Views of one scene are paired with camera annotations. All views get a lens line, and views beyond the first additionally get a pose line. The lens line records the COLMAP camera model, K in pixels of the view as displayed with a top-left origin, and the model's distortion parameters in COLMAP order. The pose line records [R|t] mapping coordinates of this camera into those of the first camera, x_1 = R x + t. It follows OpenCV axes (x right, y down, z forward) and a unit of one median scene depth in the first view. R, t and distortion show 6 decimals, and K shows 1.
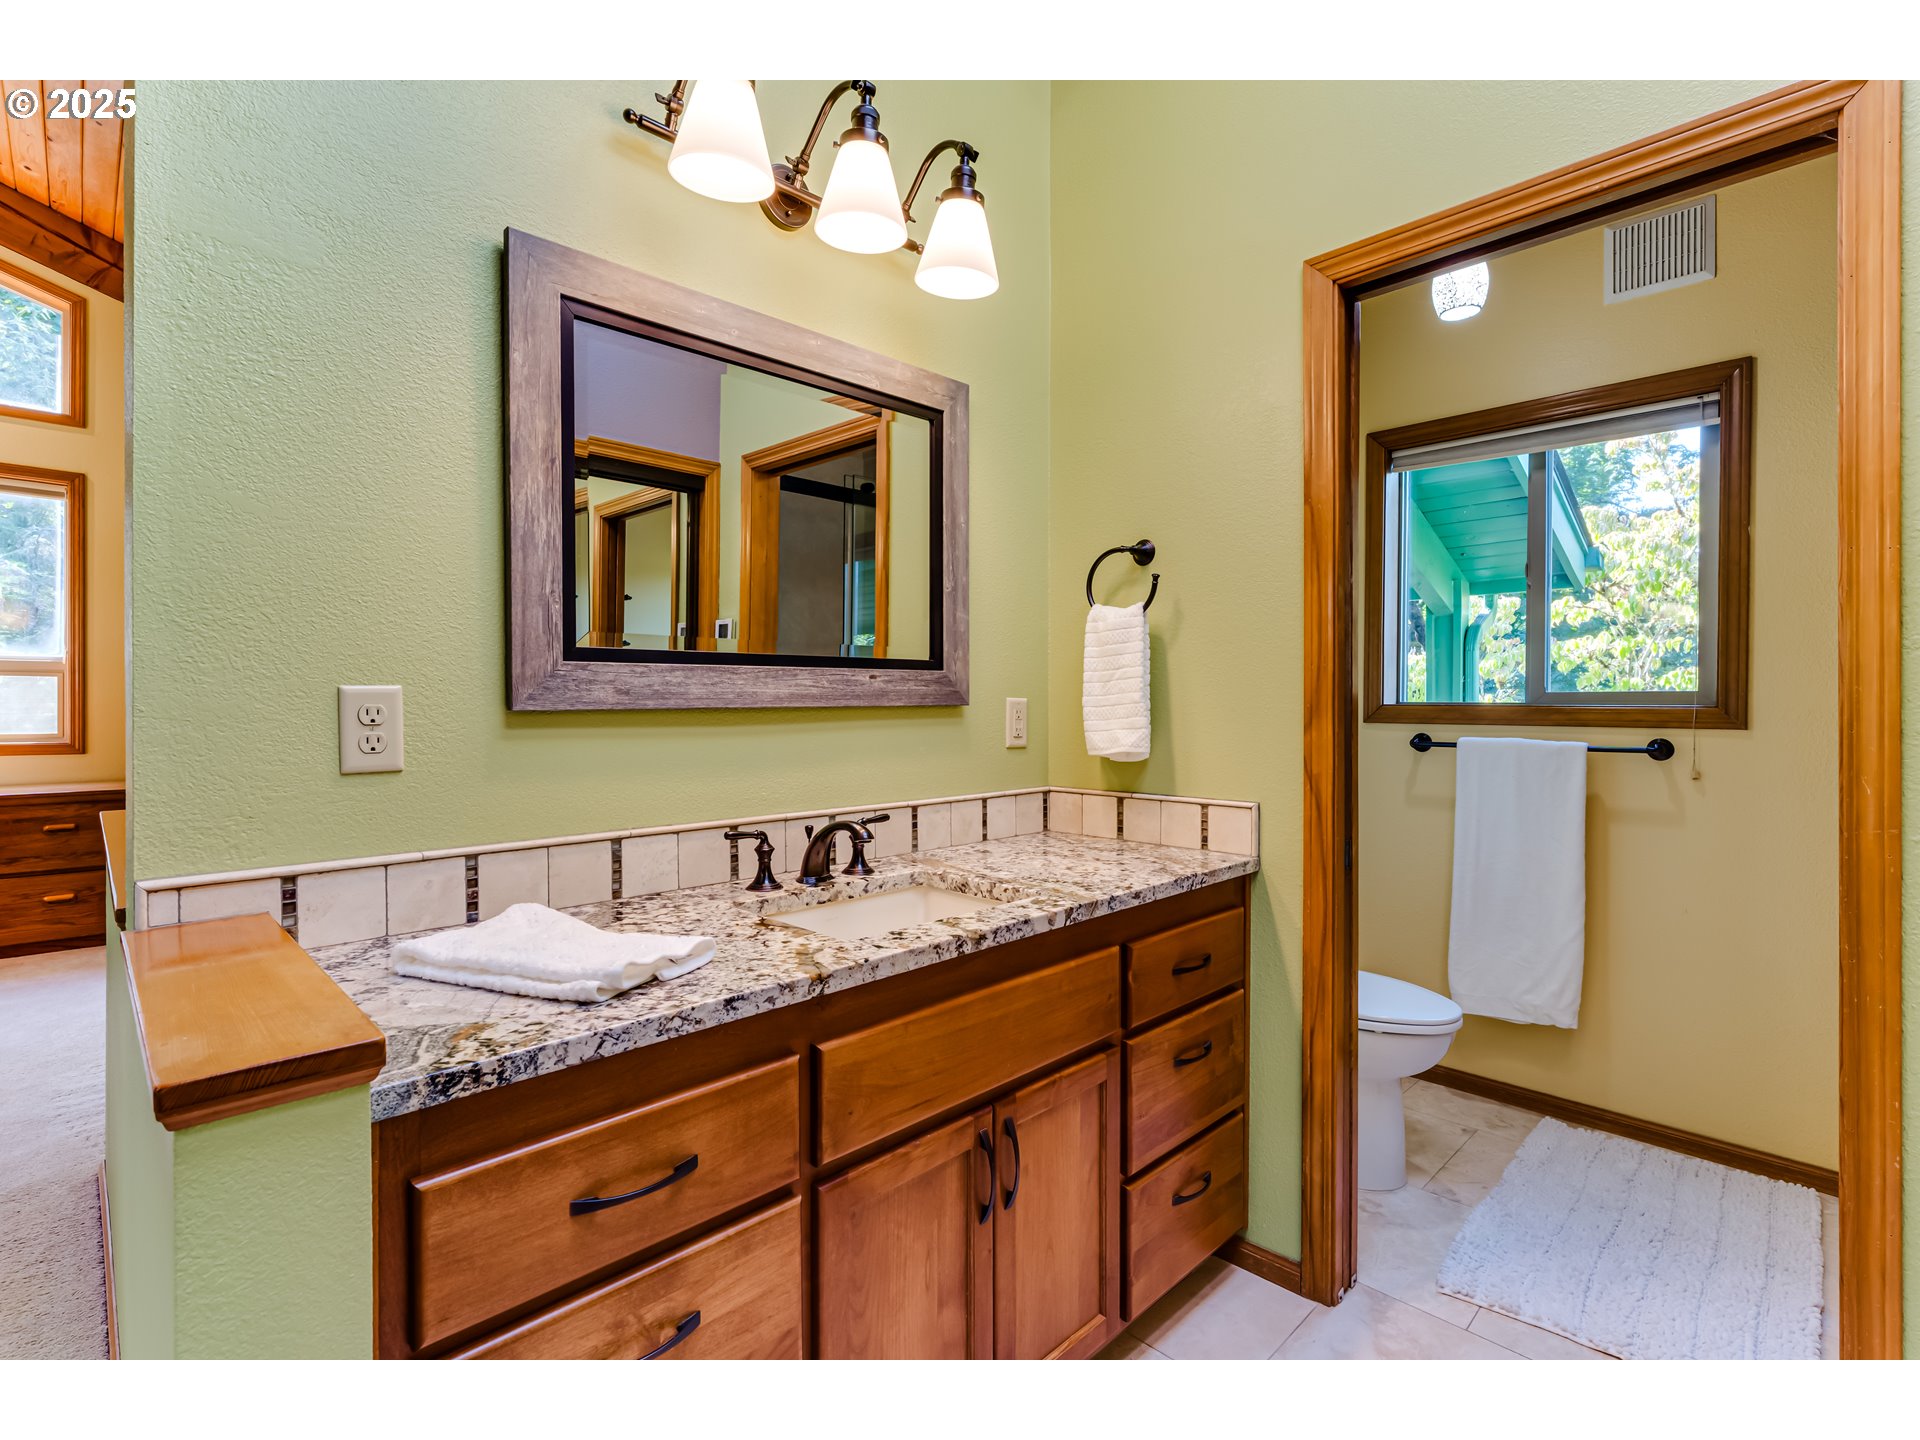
lens RADIAL K [[884.4, 0, 960.7], [0, 884.4, 705.6], [0, 0, 1]] dist [-0.002624, 0.000007]
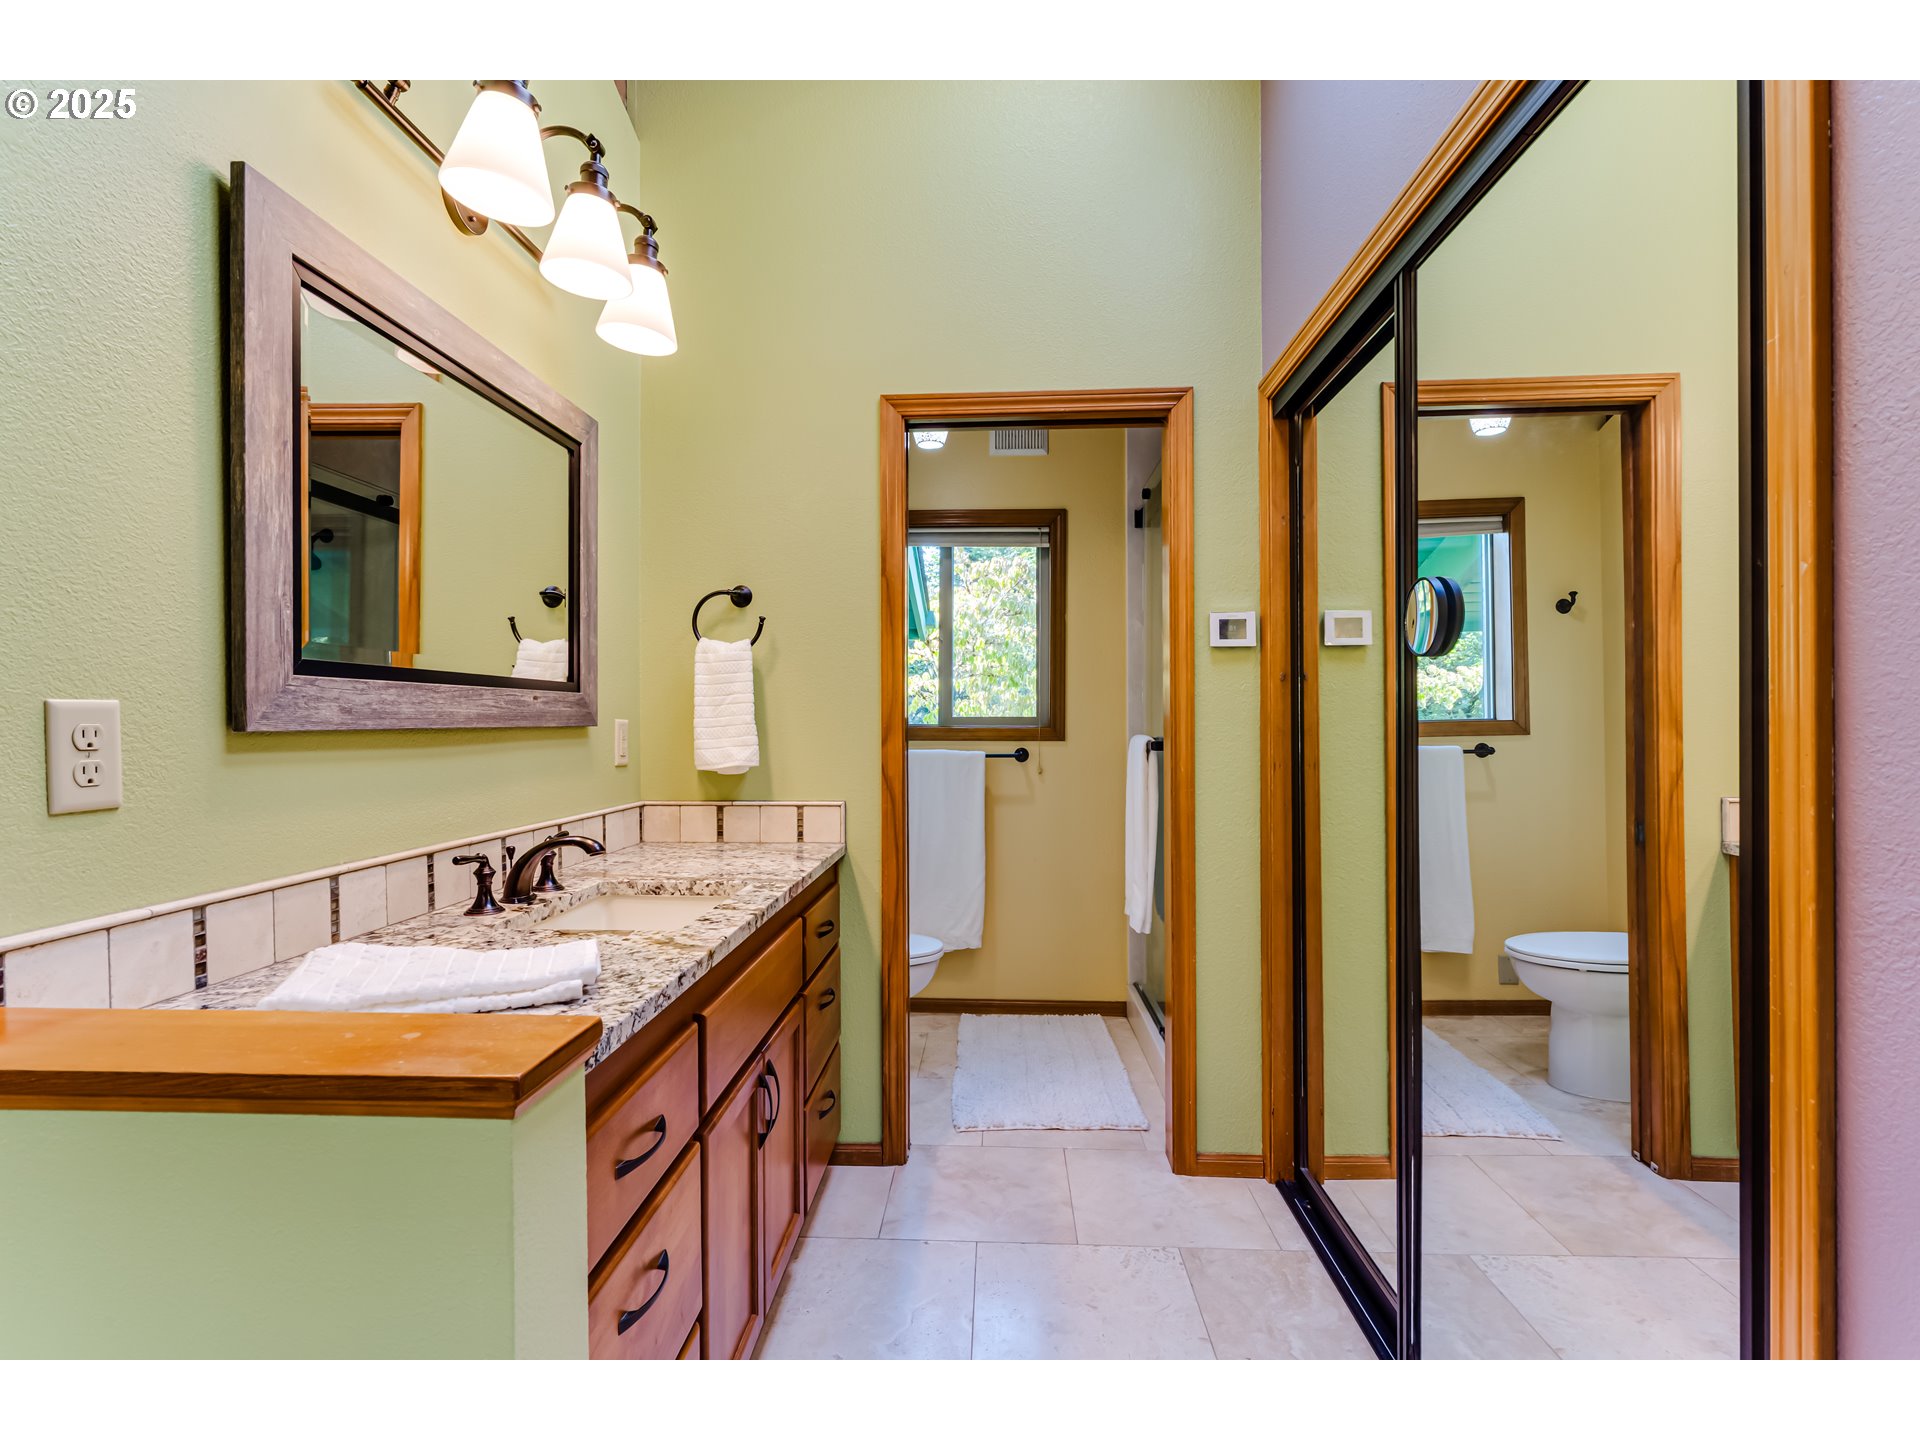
lens RADIAL K [[884.4, 0, 918.4], [0, 884.4, 726.2], [0, 0, 1]] dist [-0.002624, 0.000007]
pose [[0.754922, -0.000974, 0.655814, -0.466645], [0.002683, 0.999995, -0.001603, 0.002948], [-0.655809, 0.002970, 0.754921, -0.051914]]
